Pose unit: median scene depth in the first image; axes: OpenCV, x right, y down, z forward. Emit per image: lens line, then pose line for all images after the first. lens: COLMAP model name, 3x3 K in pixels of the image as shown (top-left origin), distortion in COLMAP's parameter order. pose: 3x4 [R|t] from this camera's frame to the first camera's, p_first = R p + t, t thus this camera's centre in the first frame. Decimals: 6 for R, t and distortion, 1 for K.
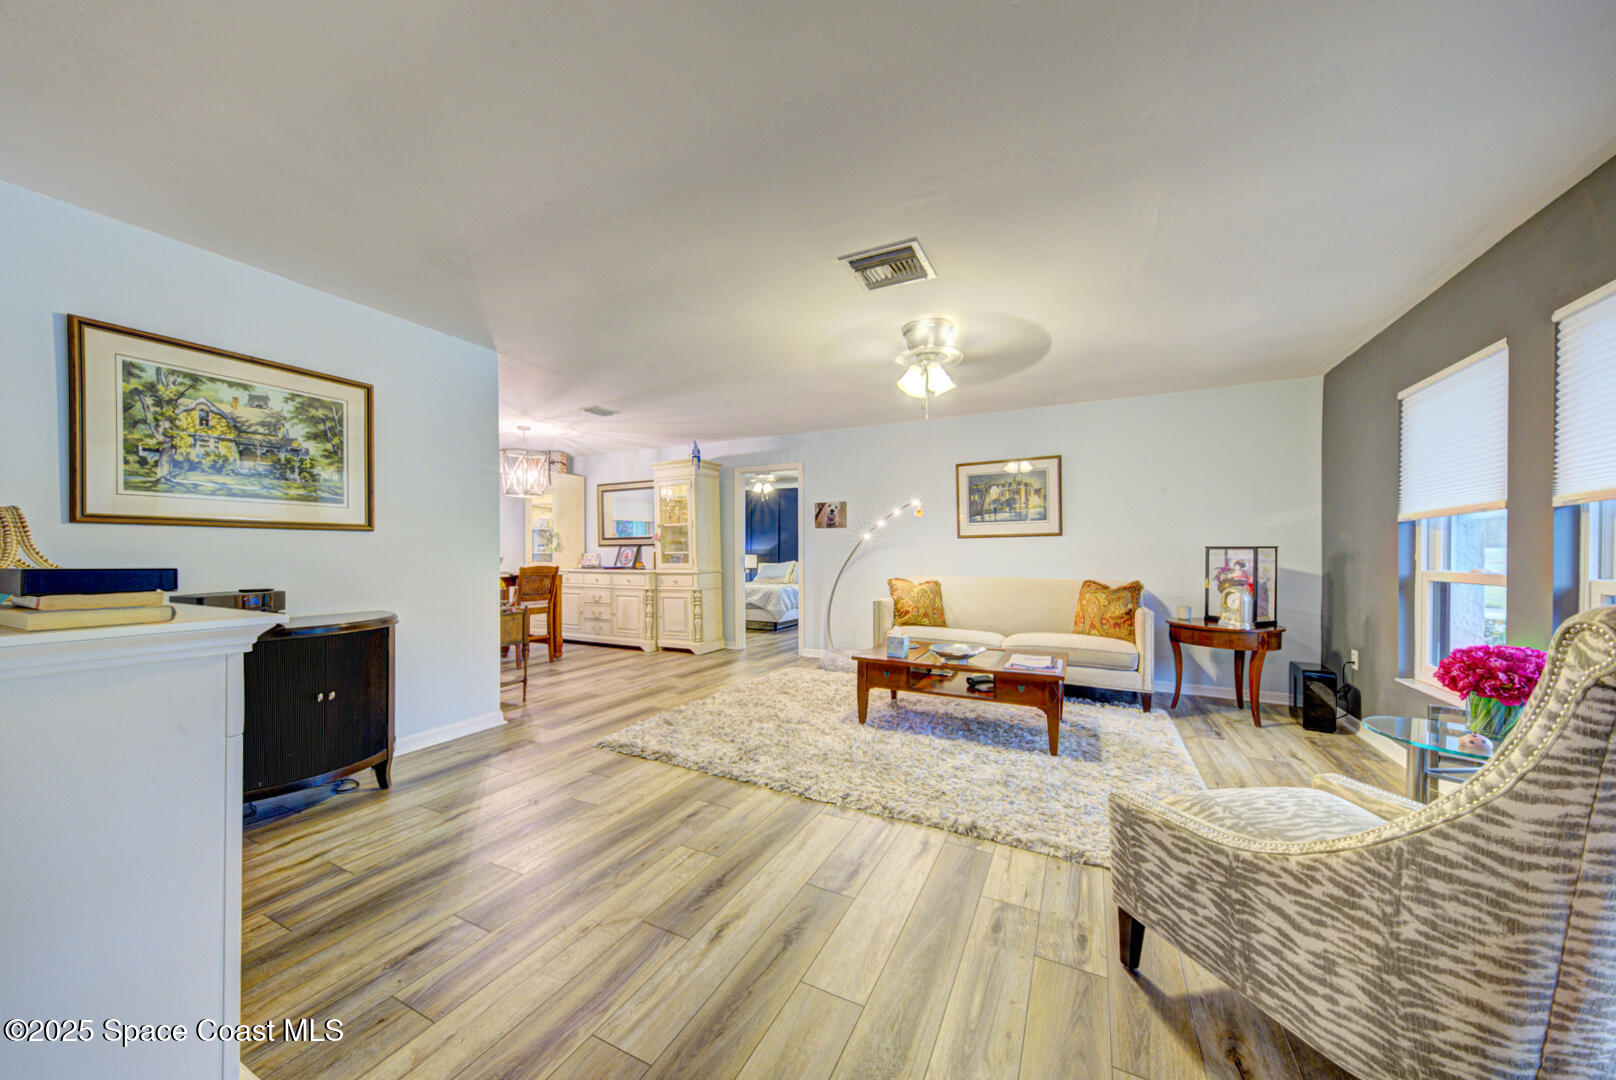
lens RADIAL K [[557.5, 0, 805.4], [0, 557.5, 555.2], [0, 0, 1]] dist [0.026705, -0.005999]
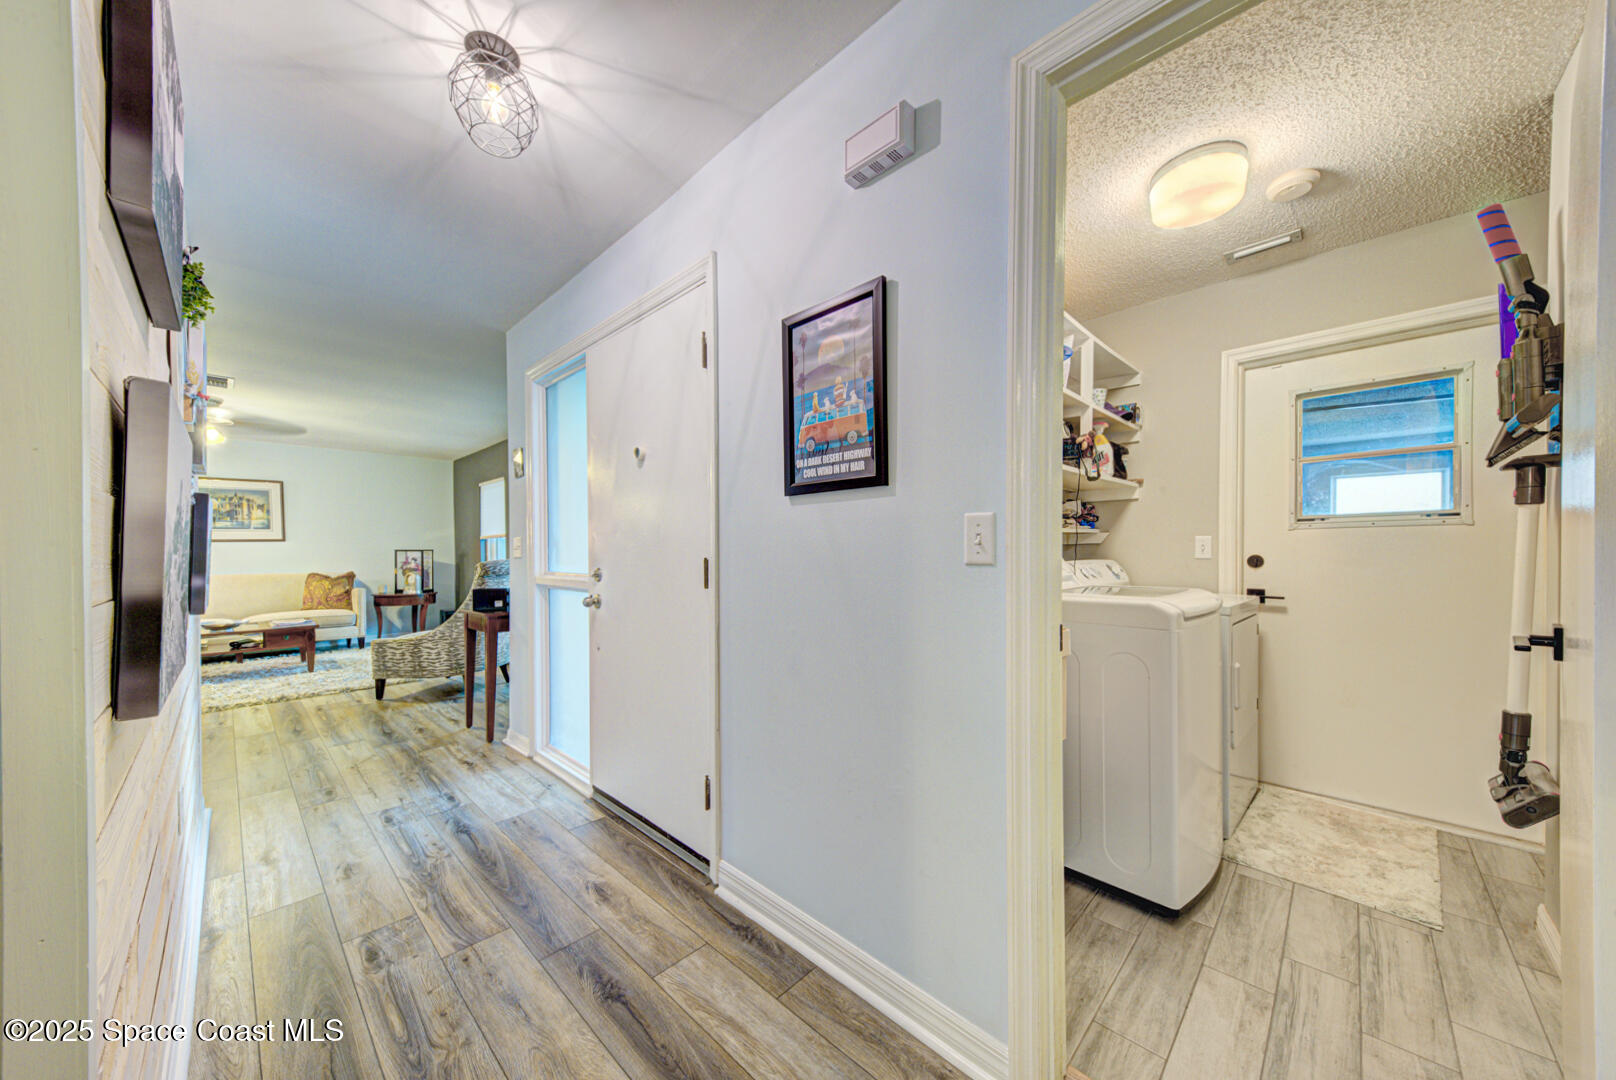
lens RADIAL K [[557.5, 0, 805.4], [0, 557.5, 555.2], [0, 0, 1]] dist [0.026705, -0.005999]
pose [[0.299223, -0.010035, 0.954130, -0.766791], [0.014428, 0.999878, 0.005991, 0.012622], [-0.954074, 0.011973, 0.299331, -0.974736]]
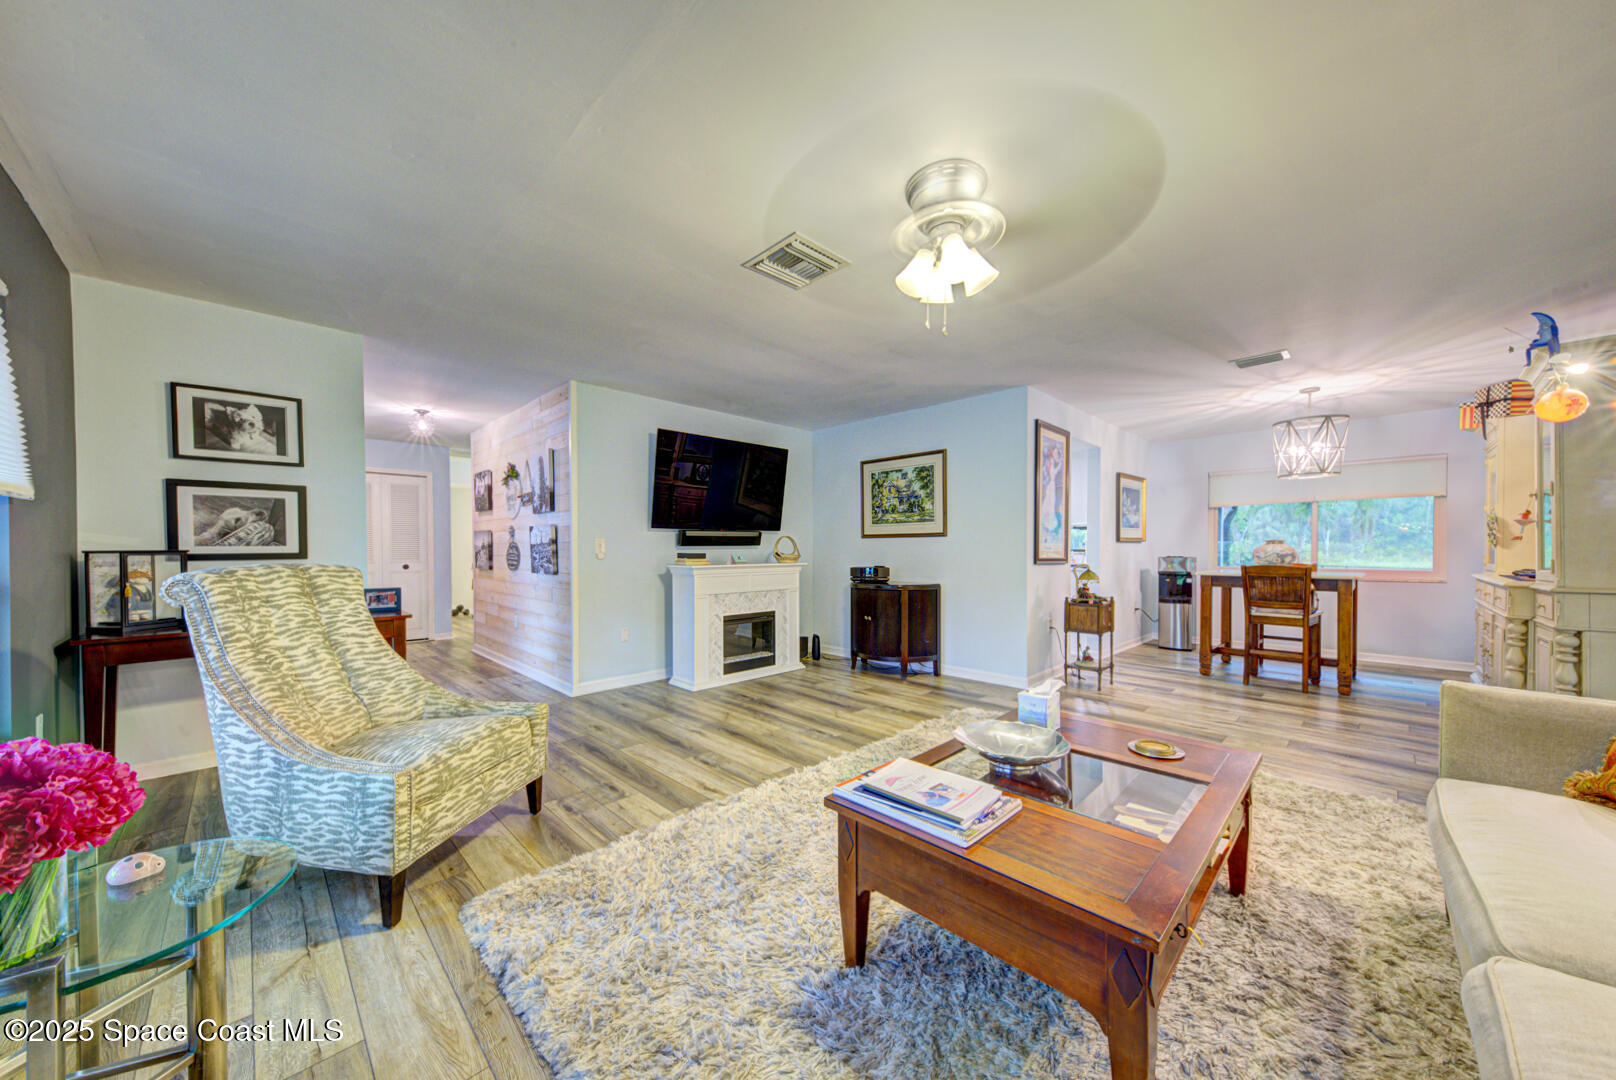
lens RADIAL K [[557.5, 0, 805.4], [0, 557.5, 555.2], [0, 0, 1]] dist [0.026705, -0.005999]
pose [[-0.317812, 0.009580, -0.948105, 0.923618], [-0.003283, 0.999932, 0.011204, -0.004080], [0.948148, 0.006673, -0.317759, 1.124787]]
